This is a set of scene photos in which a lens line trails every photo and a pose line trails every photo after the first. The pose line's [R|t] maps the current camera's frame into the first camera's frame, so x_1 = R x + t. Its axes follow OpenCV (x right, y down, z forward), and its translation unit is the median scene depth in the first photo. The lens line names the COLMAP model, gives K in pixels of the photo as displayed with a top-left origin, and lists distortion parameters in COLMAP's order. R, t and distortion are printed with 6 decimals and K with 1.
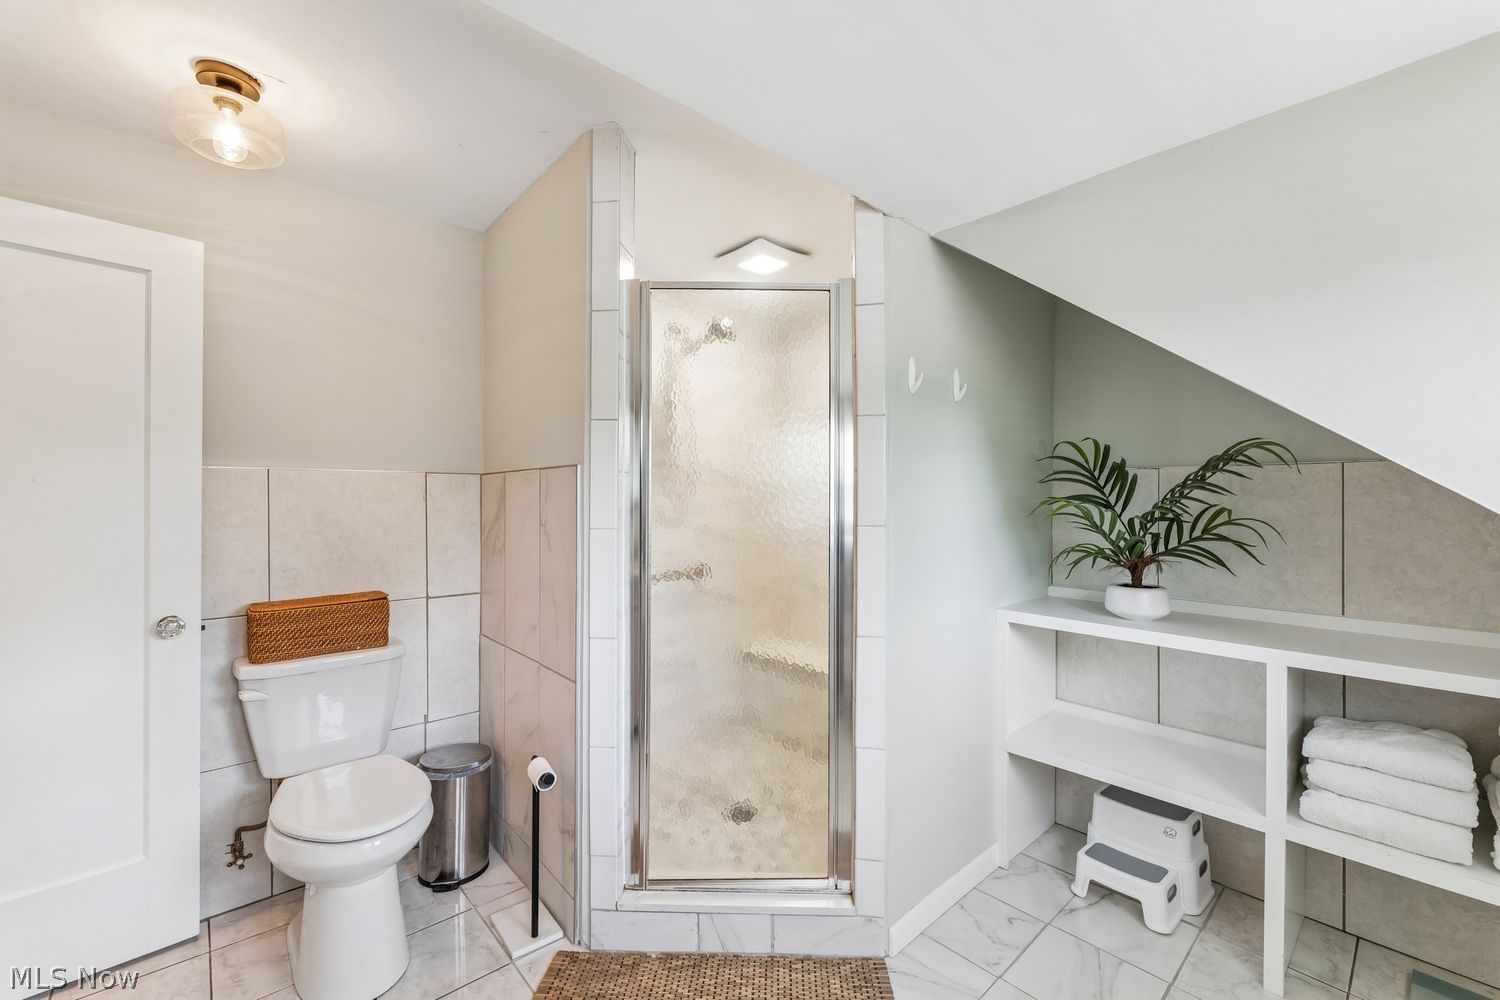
lens RADIAL K [[612.8, 0, 740.3], [0, 612.8, 504.2], [0, 0, 1]] dist [0.002186, 0.000415]
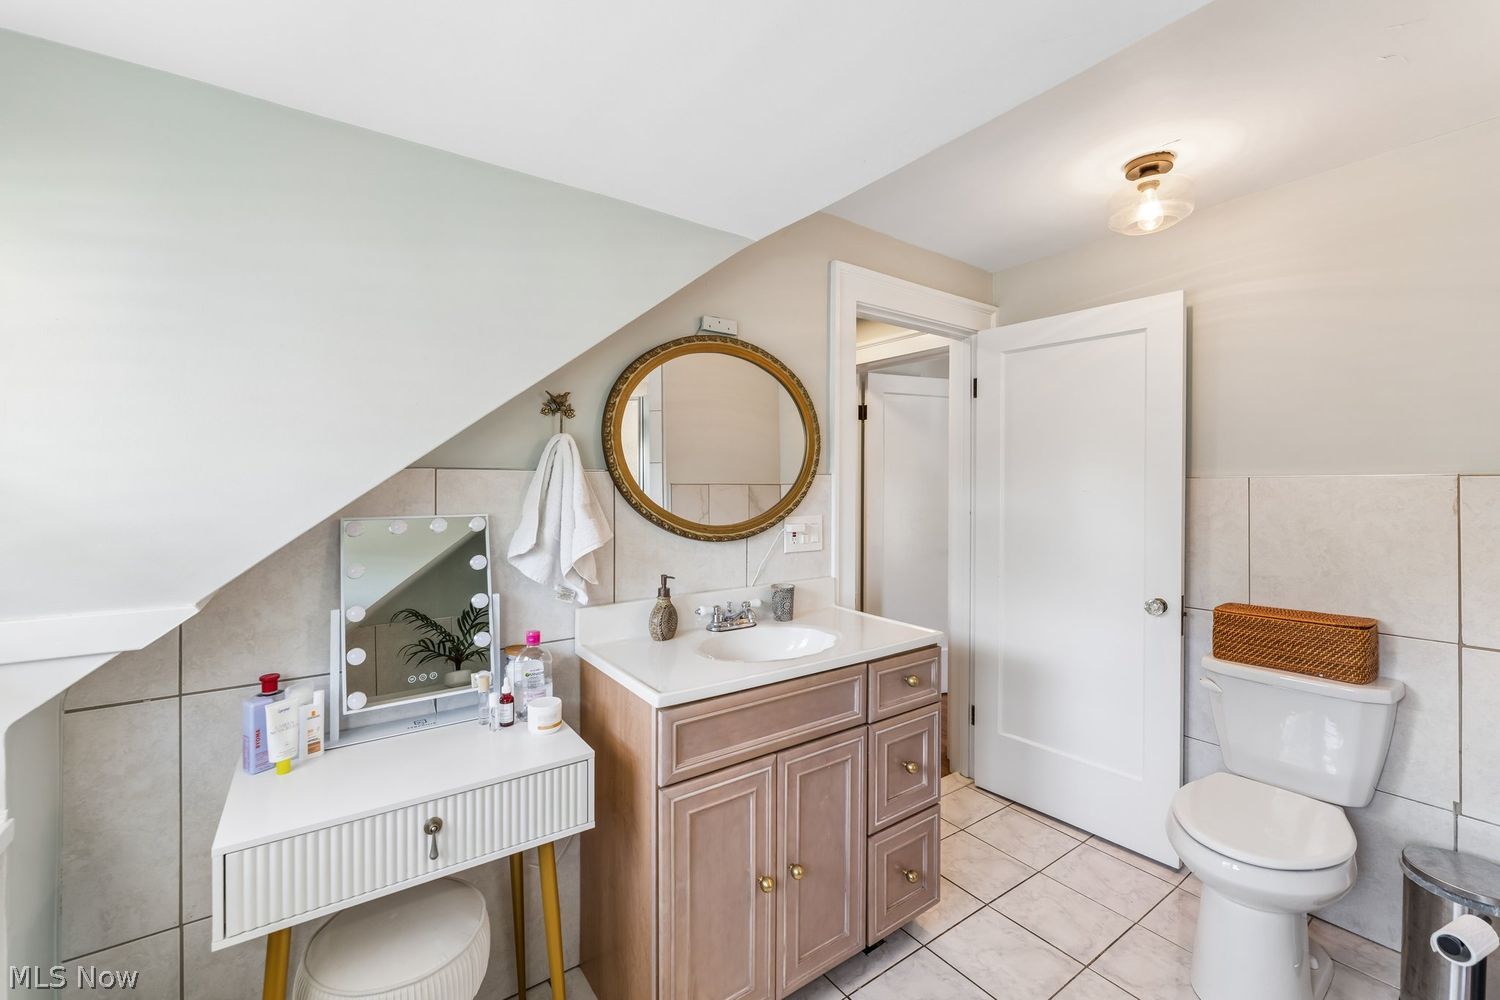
lens RADIAL K [[612.8, 0, 741.6], [0, 612.8, 489.2], [0, 0, 1]] dist [0.002186, 0.000415]
pose [[-0.108297, 0.004370, -0.994109, 0.367077], [-0.006579, 0.999965, 0.005113, -0.037717], [0.994097, 0.007094, -0.108264, 0.257636]]
